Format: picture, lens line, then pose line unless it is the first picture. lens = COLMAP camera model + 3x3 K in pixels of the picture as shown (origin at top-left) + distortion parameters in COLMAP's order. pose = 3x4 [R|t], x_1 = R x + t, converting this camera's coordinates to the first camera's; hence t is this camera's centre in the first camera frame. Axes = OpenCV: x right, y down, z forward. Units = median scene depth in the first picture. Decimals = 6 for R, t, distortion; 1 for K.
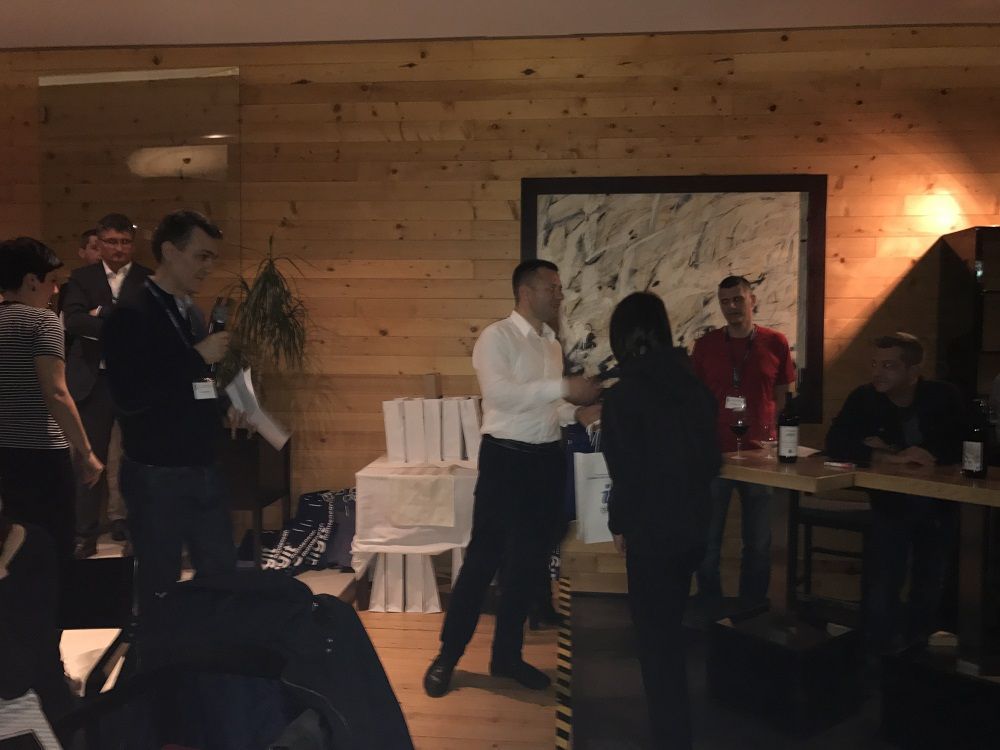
lens RADIAL K [[826.3, 0, 489.5], [0, 826.3, 364.1], [0, 0, 1]] dist [0.010971, 0.002300]
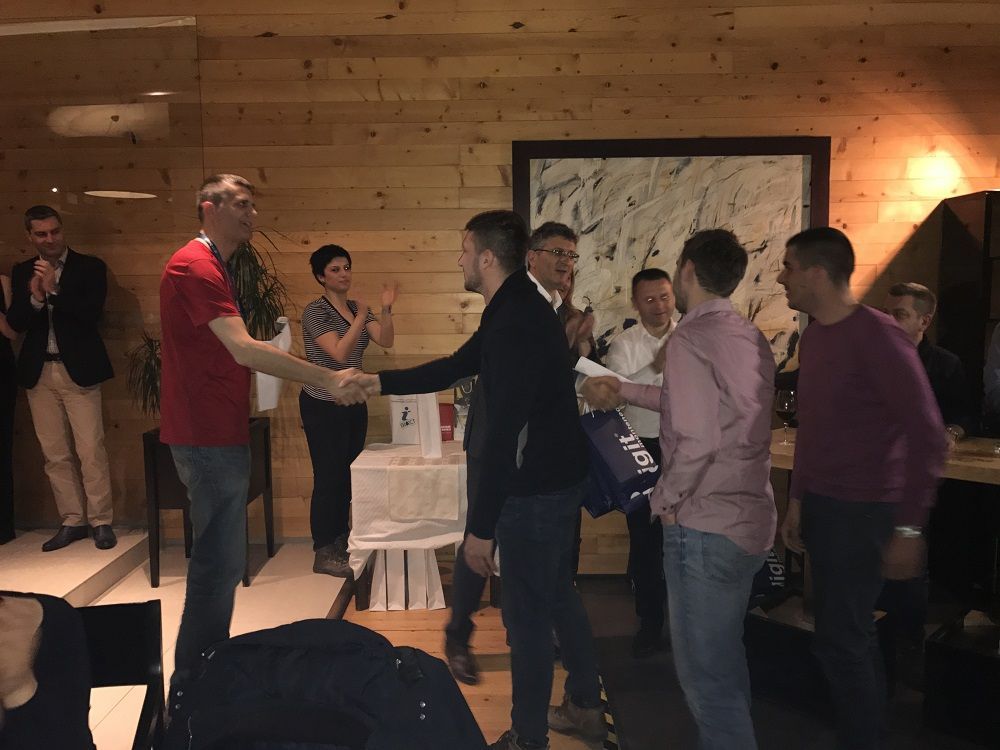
lens RADIAL K [[826.3, 0, 486.3], [0, 826.3, 362.0], [0, 0, 1]] dist [0.010971, 0.002300]
pose [[0.996228, -0.026138, 0.082740, -0.075356], [0.021926, 0.998437, 0.051407, -0.025565], [-0.083955, -0.049399, 0.995244, 0.063009]]
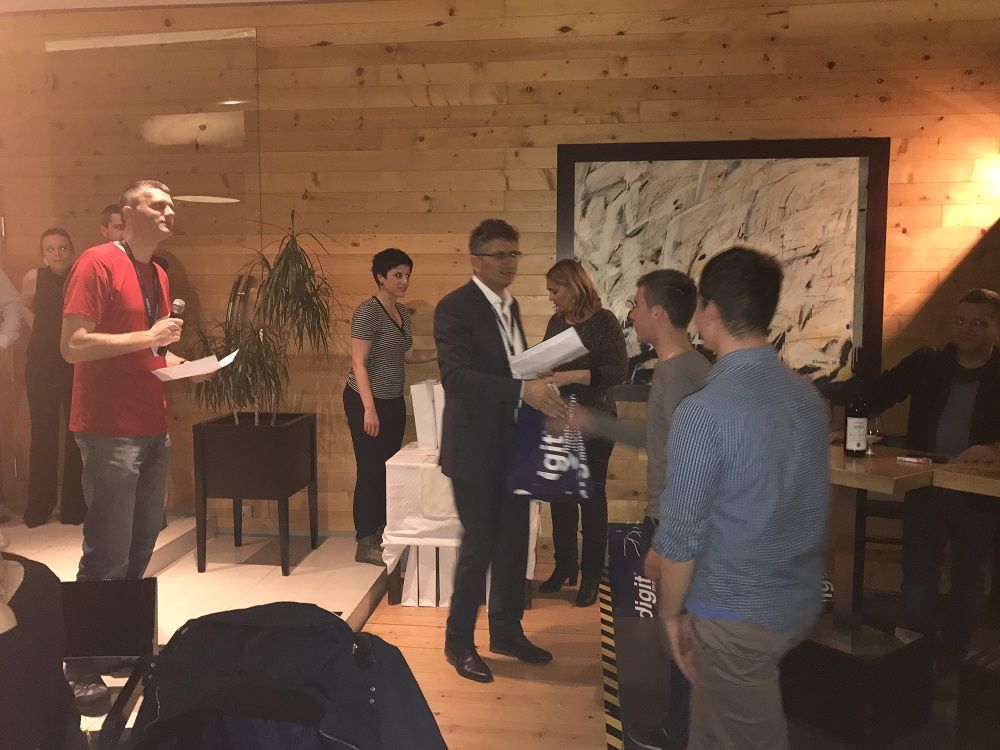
lens RADIAL K [[826.3, 0, 488.1], [0, 826.3, 361.7], [0, 0, 1]] dist [0.010971, 0.002300]
pose [[0.999703, -0.004411, -0.023964, -0.018878], [0.005434, 0.999069, 0.042788, -0.020923], [0.023753, -0.042906, 0.998797, 0.054530]]
